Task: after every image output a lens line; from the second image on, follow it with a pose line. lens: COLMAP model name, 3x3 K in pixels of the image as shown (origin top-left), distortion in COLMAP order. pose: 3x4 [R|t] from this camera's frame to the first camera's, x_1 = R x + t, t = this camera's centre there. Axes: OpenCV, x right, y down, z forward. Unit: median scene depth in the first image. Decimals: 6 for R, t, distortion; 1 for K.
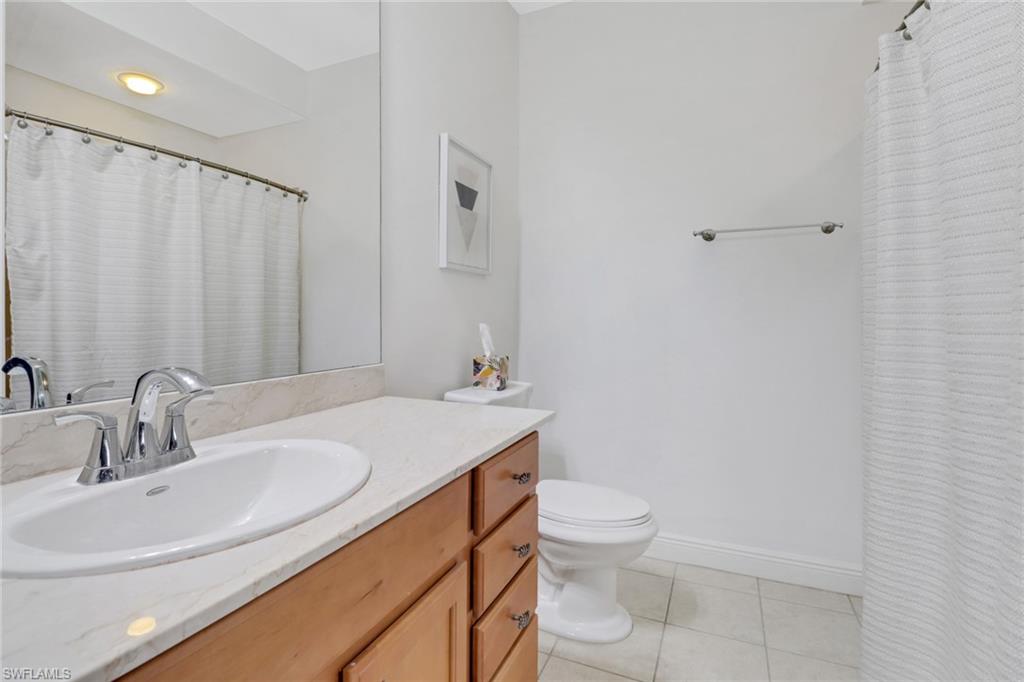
lens RADIAL K [[487.5, 0, 509.0], [0, 487.5, 336.4], [0, 0, 1]] dist [-0.009098, -0.008184]
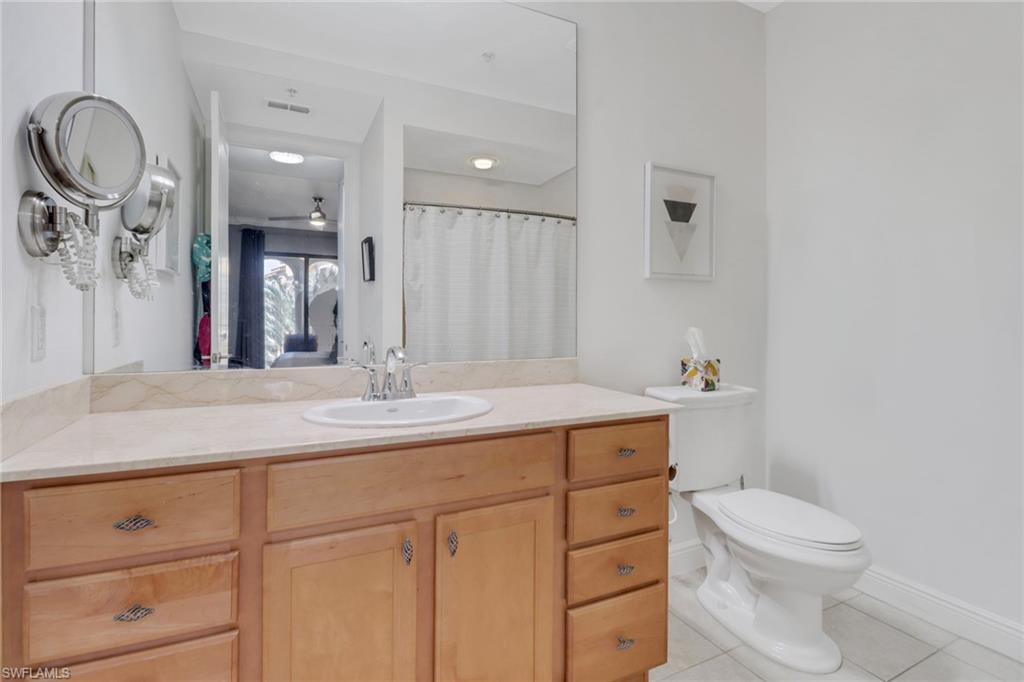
lens RADIAL K [[487.5, 0, 513.1], [0, 487.5, 333.0], [0, 0, 1]] dist [-0.009098, -0.008184]
pose [[0.757552, 0.013936, -0.652626, 0.351018], [-0.026417, 0.999608, -0.009320, 0.006254], [0.652240, 0.024301, 0.757623, -0.065080]]
